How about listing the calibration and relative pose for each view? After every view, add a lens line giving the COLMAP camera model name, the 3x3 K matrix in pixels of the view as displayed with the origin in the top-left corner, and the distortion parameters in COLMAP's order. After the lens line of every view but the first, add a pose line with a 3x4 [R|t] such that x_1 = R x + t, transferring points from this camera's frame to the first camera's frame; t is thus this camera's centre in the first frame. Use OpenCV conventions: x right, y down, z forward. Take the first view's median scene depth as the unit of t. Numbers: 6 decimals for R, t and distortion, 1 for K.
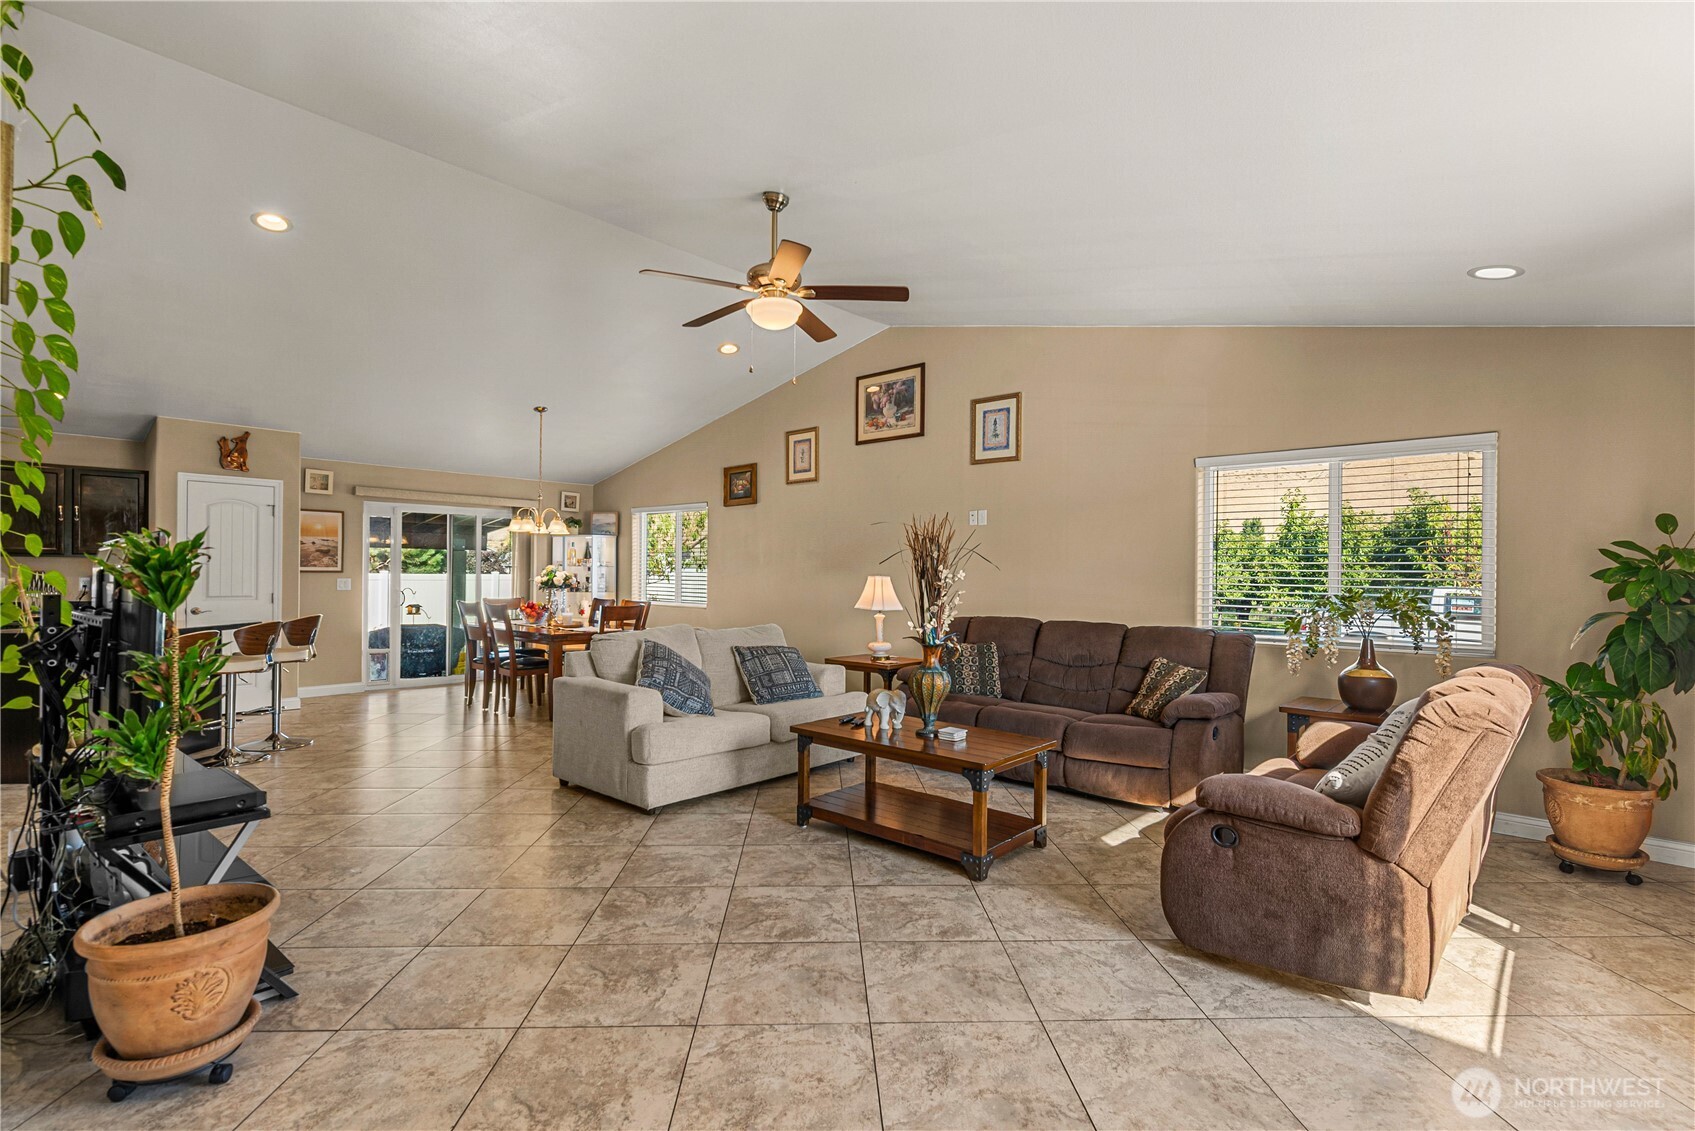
lens RADIAL K [[789.1, 0, 849.5], [0, 789.1, 573.6], [0, 0, 1]] dist [0.000557, -0.000287]
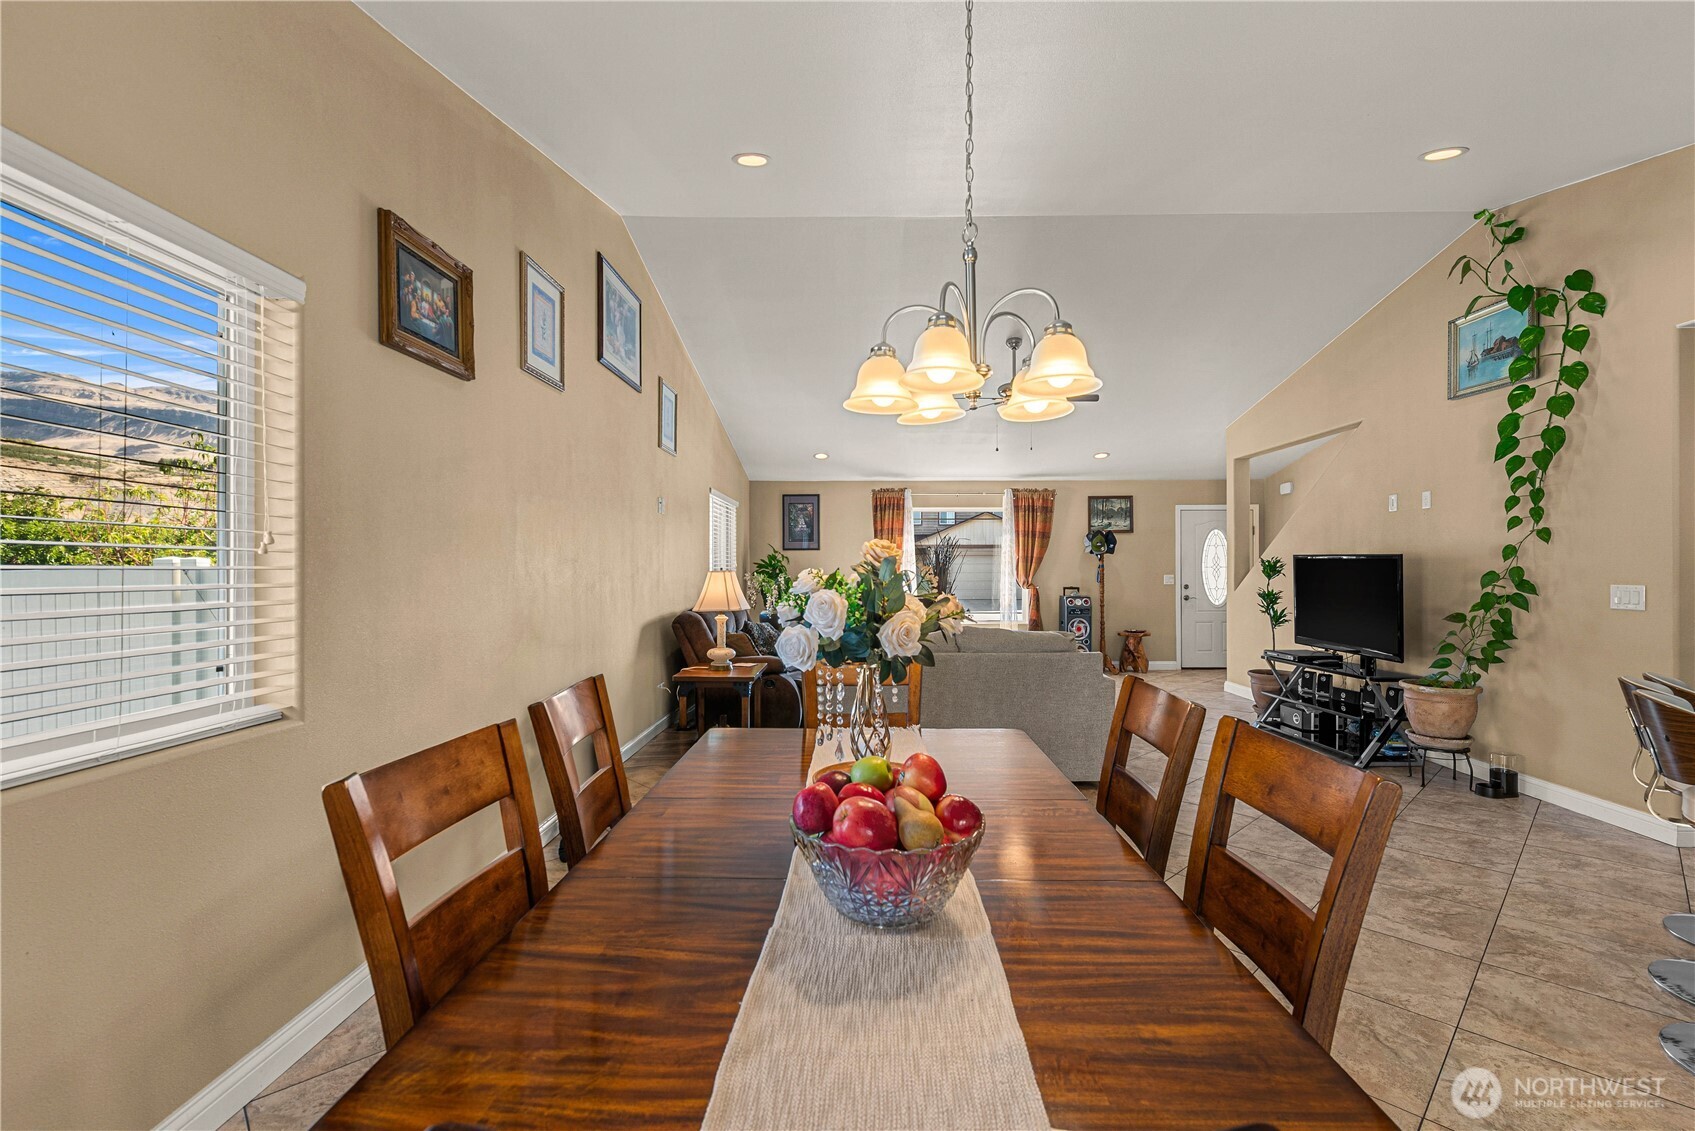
lens RADIAL K [[748.0, 0, 855.0], [0, 748.0, 570.1], [0, 0, 1]] dist [-0.001130, 0.000336]
pose [[-0.666841, -0.010869, 0.745121, -0.661802], [-0.005554, 0.999938, 0.009615, -0.005687], [-0.745180, 0.002273, -0.666860, 1.450444]]
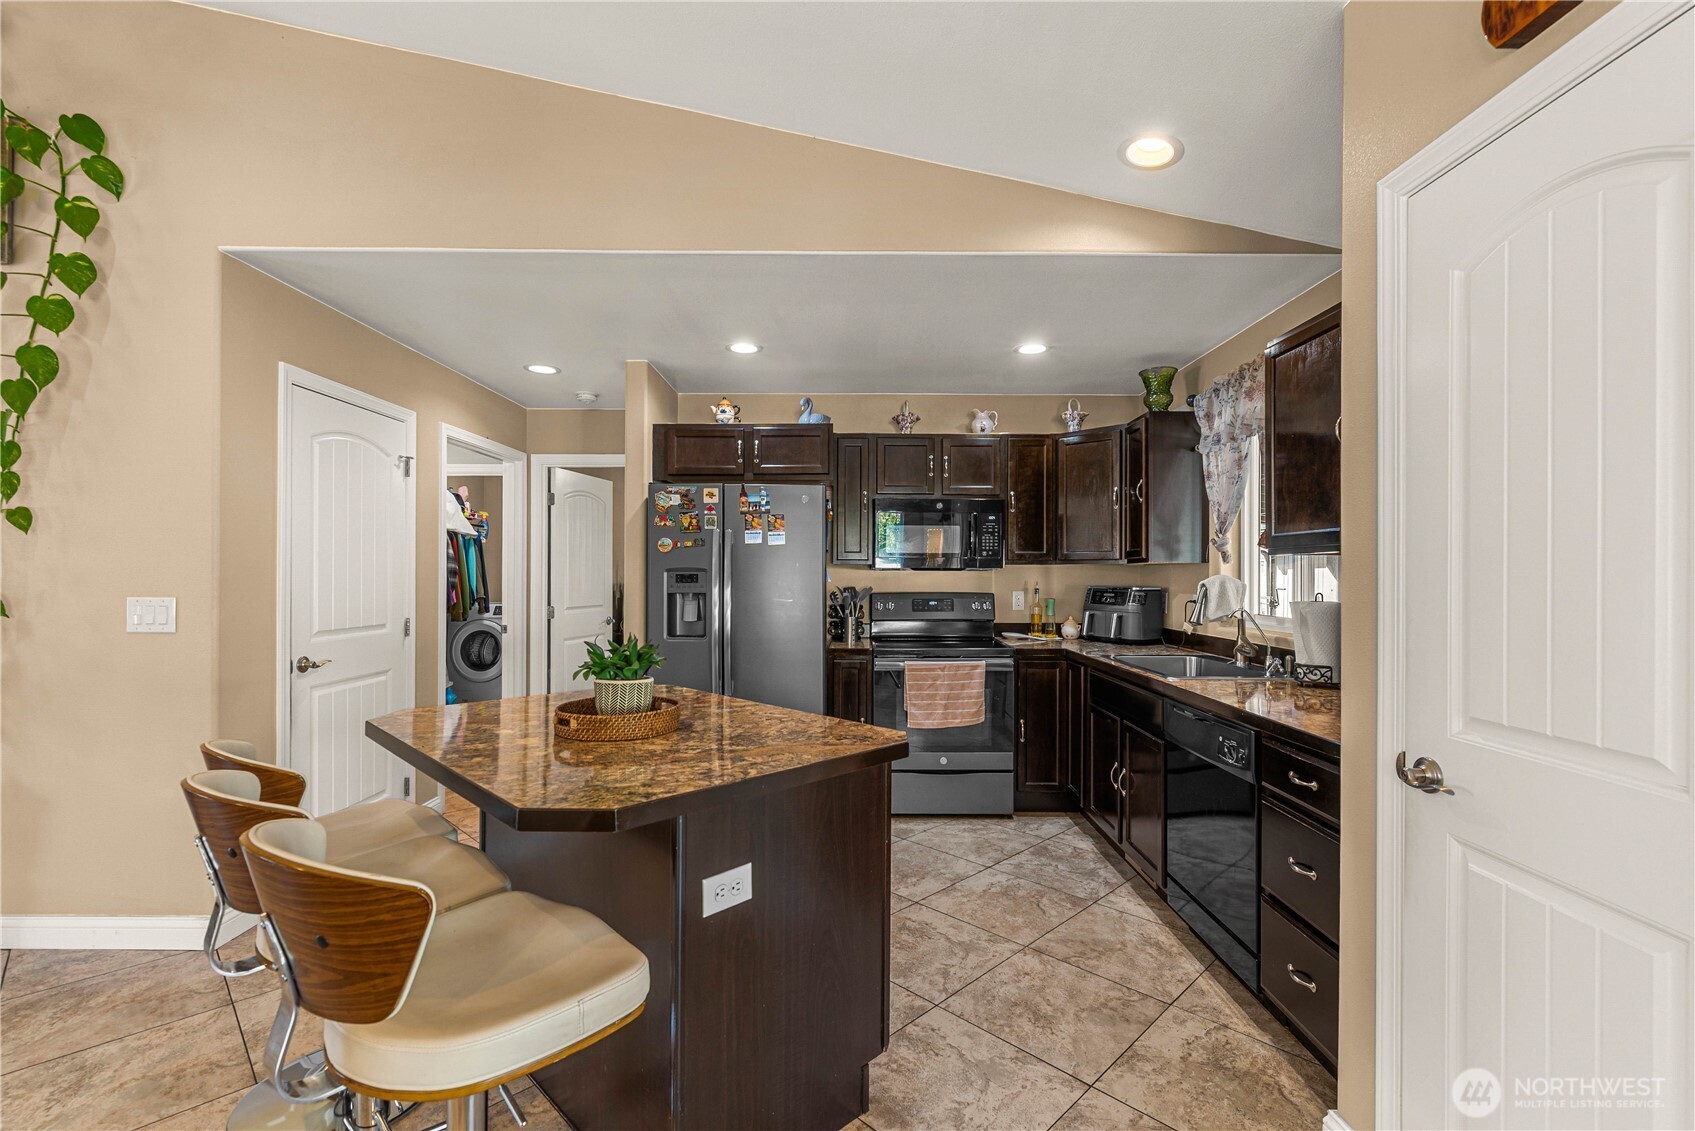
lens RADIAL K [[748.0, 0, 855.0], [0, 748.0, 570.1], [0, 0, 1]] dist [-0.001130, 0.000336]
pose [[-0.732737, -0.015526, -0.680335, -0.631531], [-0.010038, 0.999878, -0.012008, -0.005578], [0.680438, -0.001969, -0.732803, 1.157626]]
